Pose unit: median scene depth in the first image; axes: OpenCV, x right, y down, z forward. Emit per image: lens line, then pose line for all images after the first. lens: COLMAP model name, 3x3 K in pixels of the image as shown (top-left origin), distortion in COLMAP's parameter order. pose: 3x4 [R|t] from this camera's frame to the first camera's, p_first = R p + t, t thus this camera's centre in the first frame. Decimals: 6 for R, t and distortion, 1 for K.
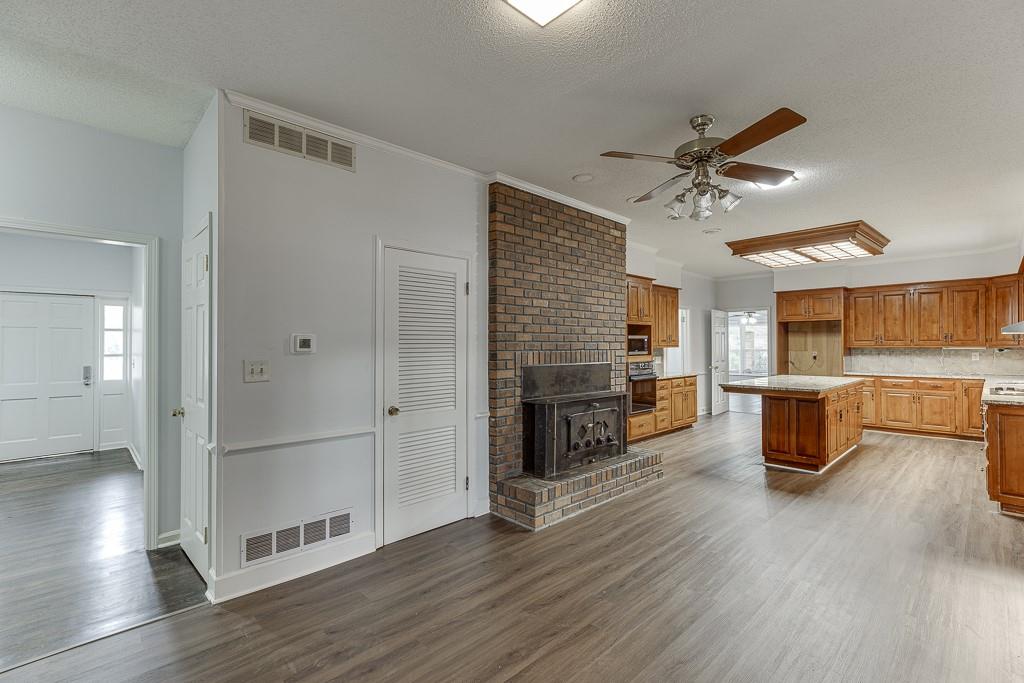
lens RADIAL K [[465.6, 0, 515.5], [0, 465.6, 344.7], [0, 0, 1]] dist [0.002908, -0.000625]
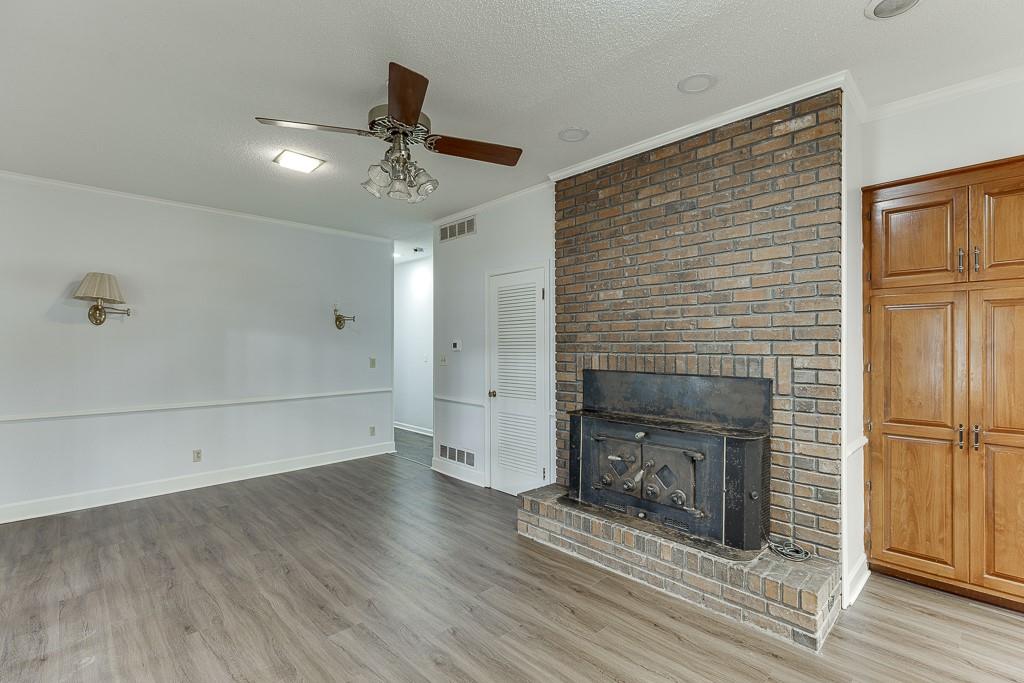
lens RADIAL K [[465.6, 0, 515.5], [0, 465.6, 344.7], [0, 0, 1]] dist [0.002908, -0.000625]
pose [[-0.007971, 0.000586, -0.999968, 0.915392], [0.005057, 0.999987, 0.000545, -0.003282], [0.999955, -0.005053, -0.007974, 0.882730]]
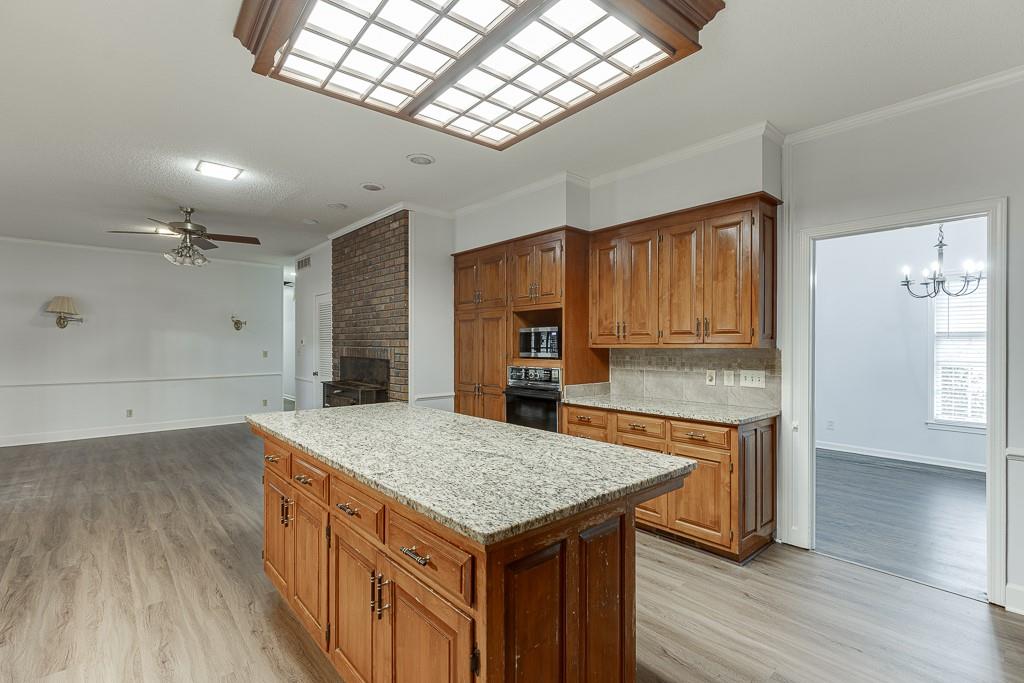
lens RADIAL K [[474.2, 0, 524.8], [0, 474.2, 340.1], [0, 0, 1]] dist [-0.001348, -0.000874]
pose [[-0.045661, -0.003078, -0.998952, 1.486236], [0.002192, 0.999993, -0.003182, 0.000314], [0.998955, -0.002335, -0.045654, 1.655424]]
